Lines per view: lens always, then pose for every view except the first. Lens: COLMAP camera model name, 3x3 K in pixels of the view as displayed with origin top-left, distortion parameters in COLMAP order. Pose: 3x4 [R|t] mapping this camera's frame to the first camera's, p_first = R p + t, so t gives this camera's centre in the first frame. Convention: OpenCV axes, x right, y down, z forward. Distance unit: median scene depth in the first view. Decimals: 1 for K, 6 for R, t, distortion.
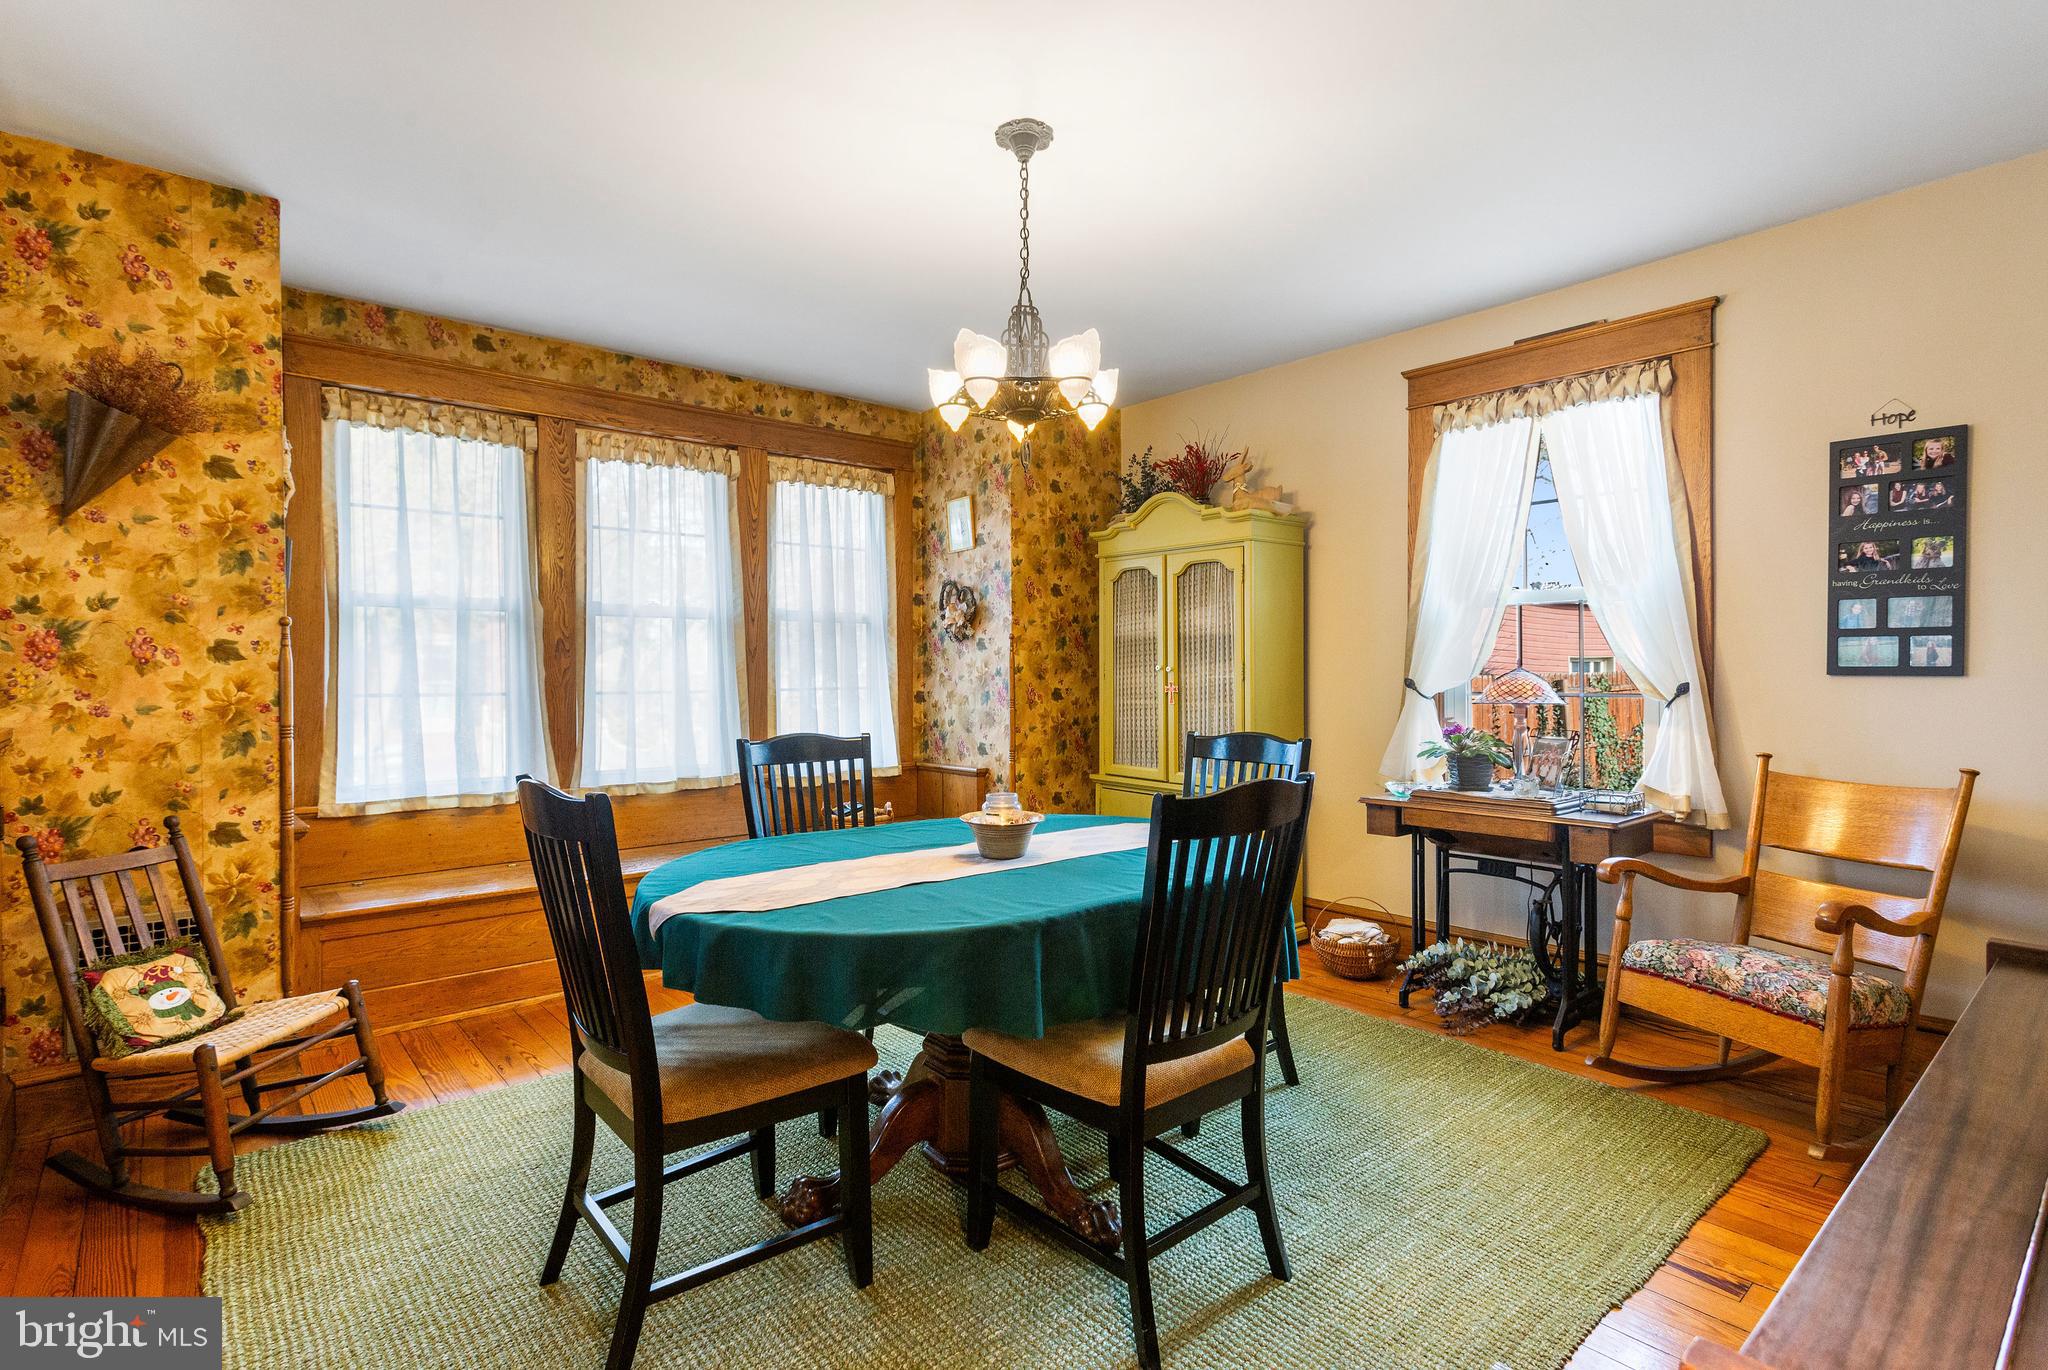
lens RADIAL K [[992.1, 0, 1022.5], [0, 992.1, 681.2], [0, 0, 1]] dist [0.000876, 0.000734]
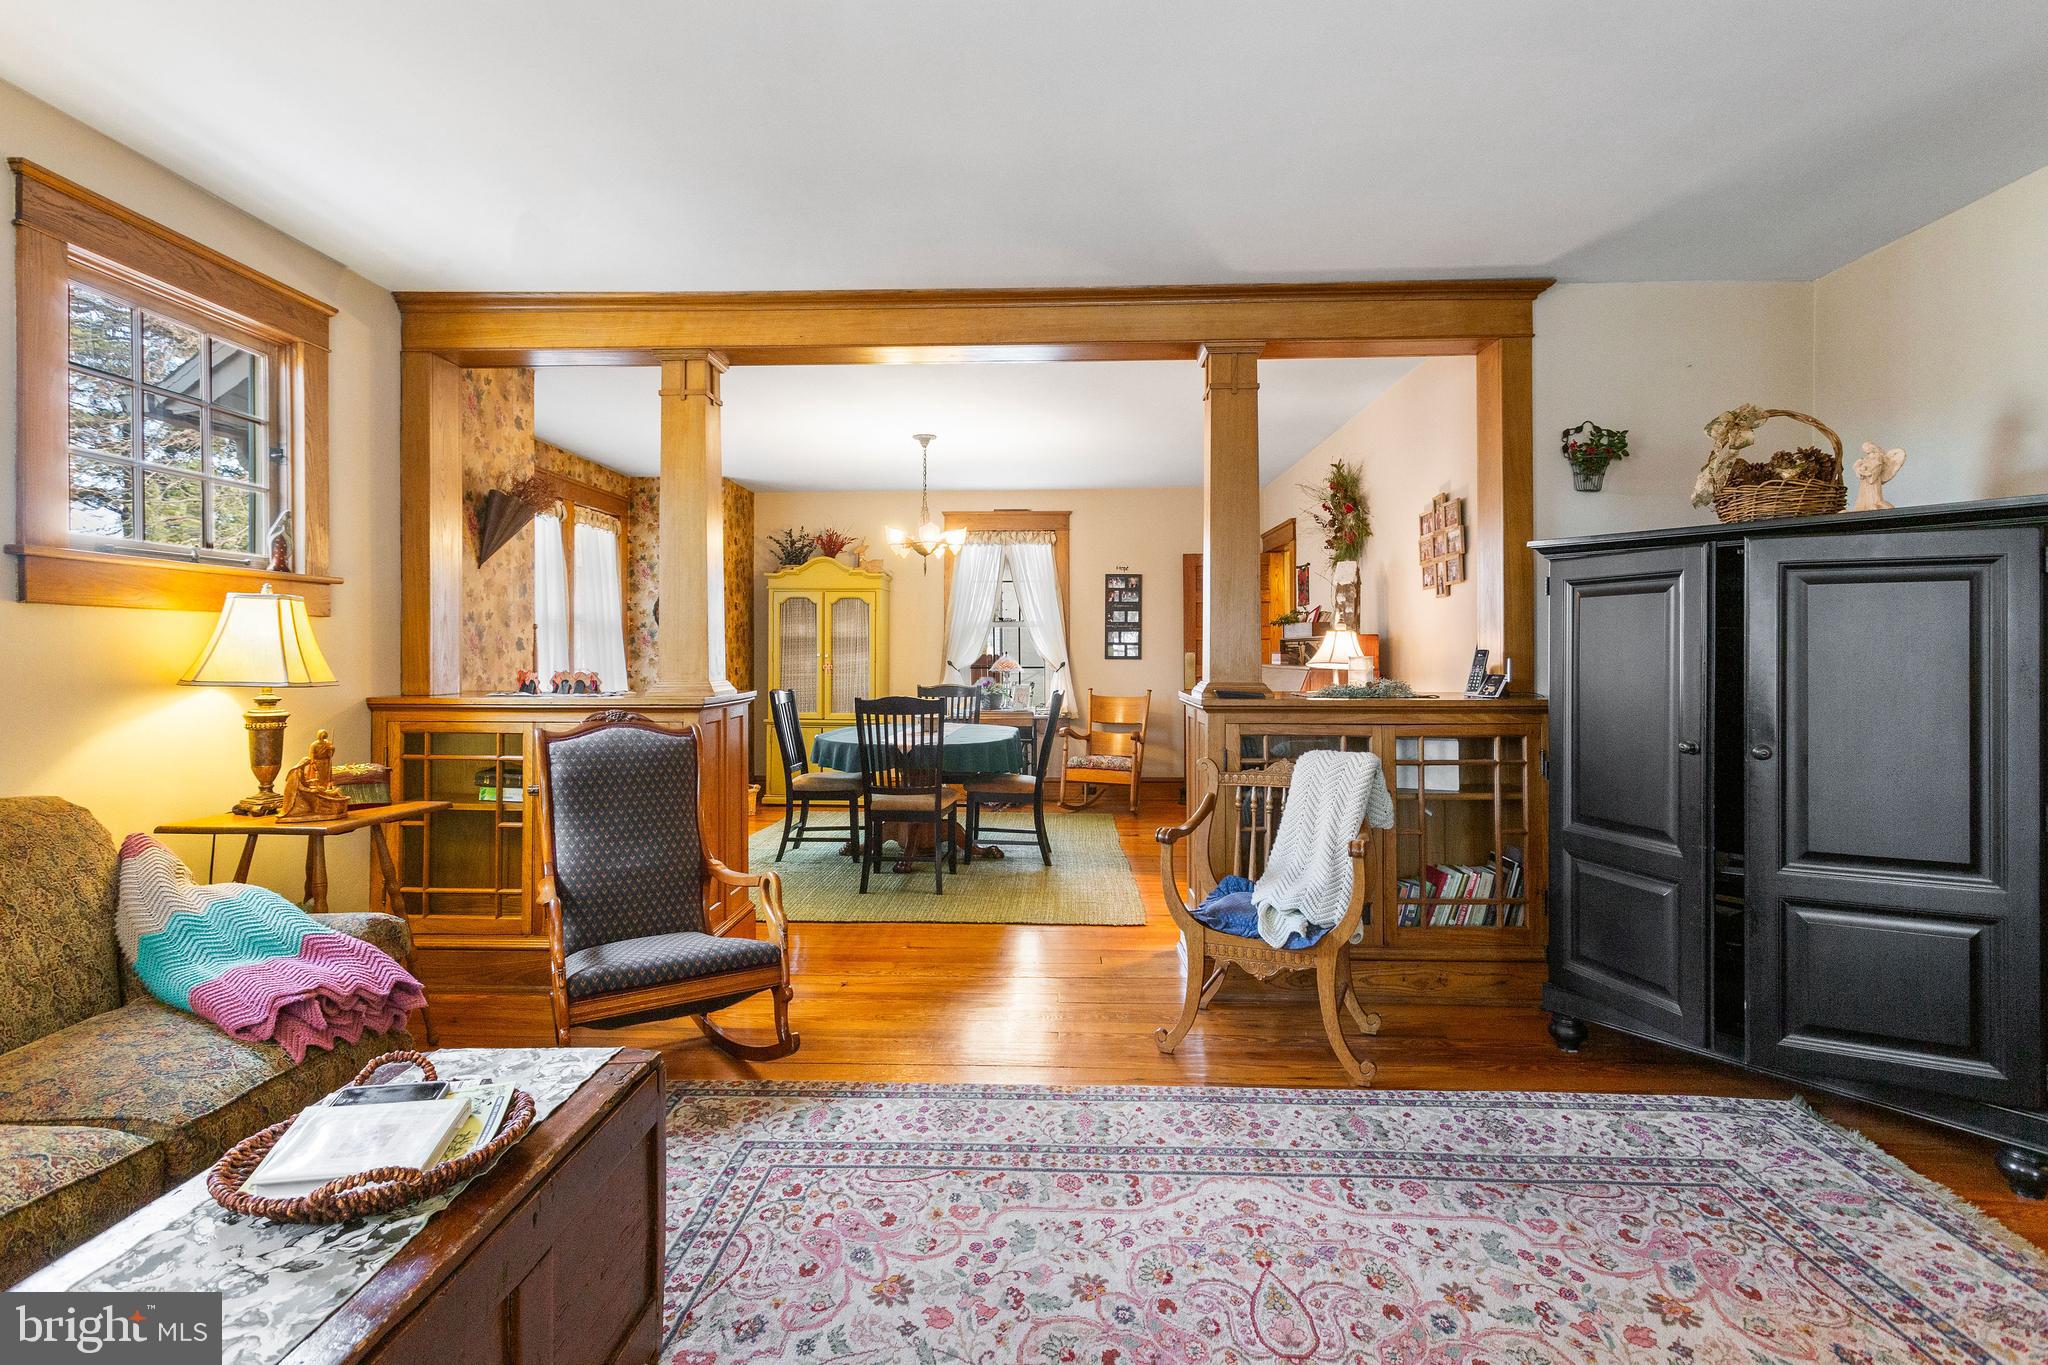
lens RADIAL K [[1018.8, 0, 1015.0], [0, 1018.8, 646.0], [0, 0, 1]] dist [0.003304, 0.001692]
pose [[0.681322, 0.009637, 0.731921, -0.961121], [0.005342, 0.999821, -0.018138, 0.005260], [-0.731965, 0.016268, 0.681148, -0.495465]]
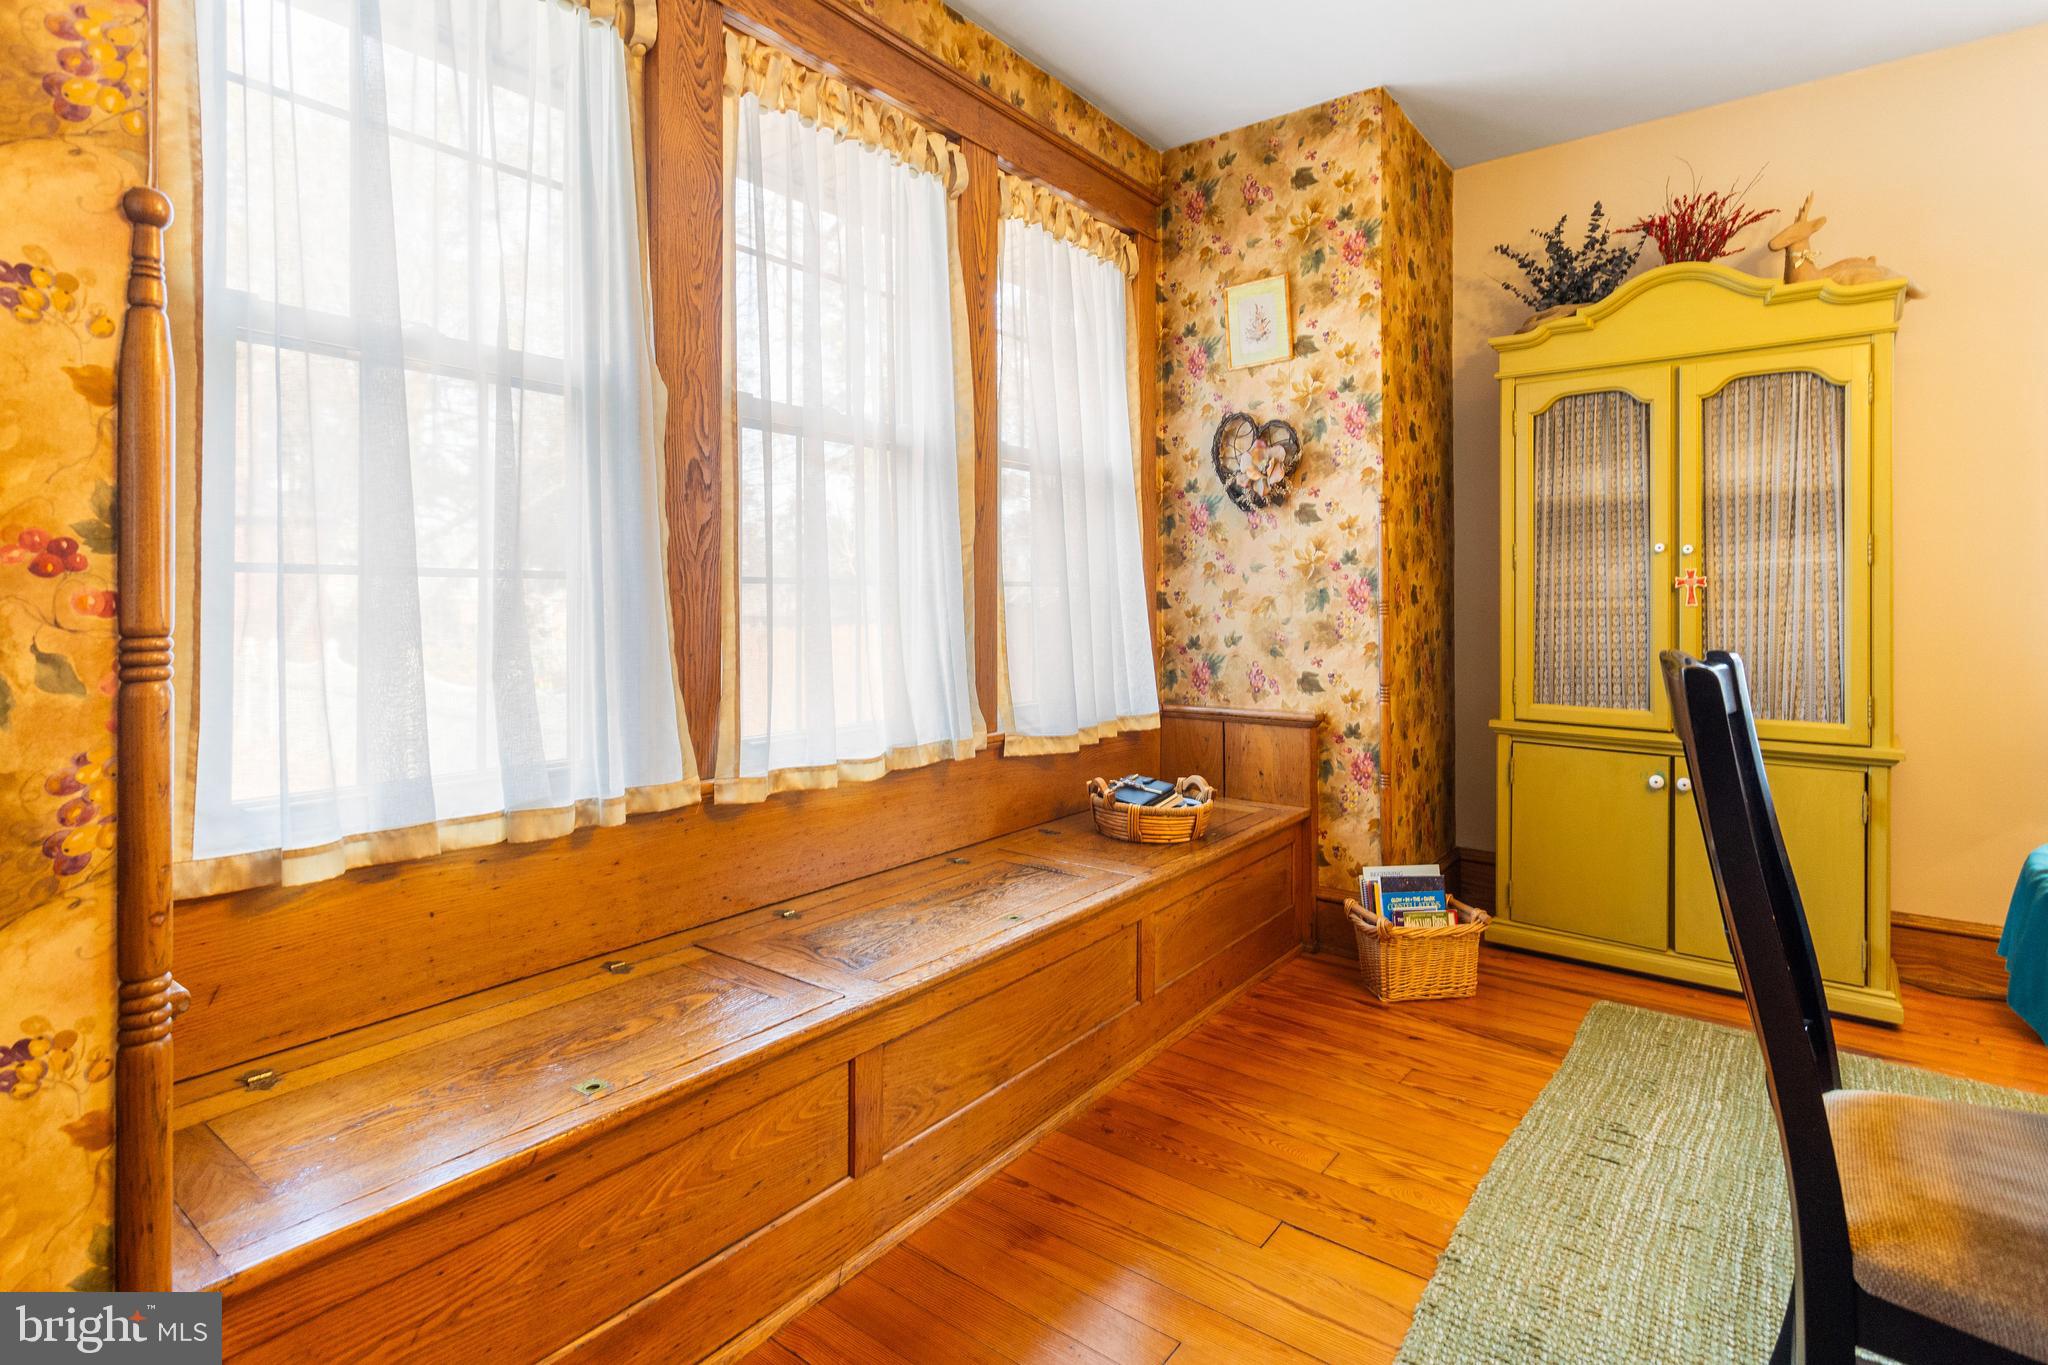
lens RADIAL K [[1001.1, 0, 1015.6], [0, 1001.1, 596.1], [0, 0, 1]] dist [-0.001458, 0.000395]
pose [[0.978514, 0.004032, 0.206139, -0.388871], [-0.001205, 0.999904, -0.013838, 0.026102], [-0.206175, 0.013293, 0.978425, 0.476584]]
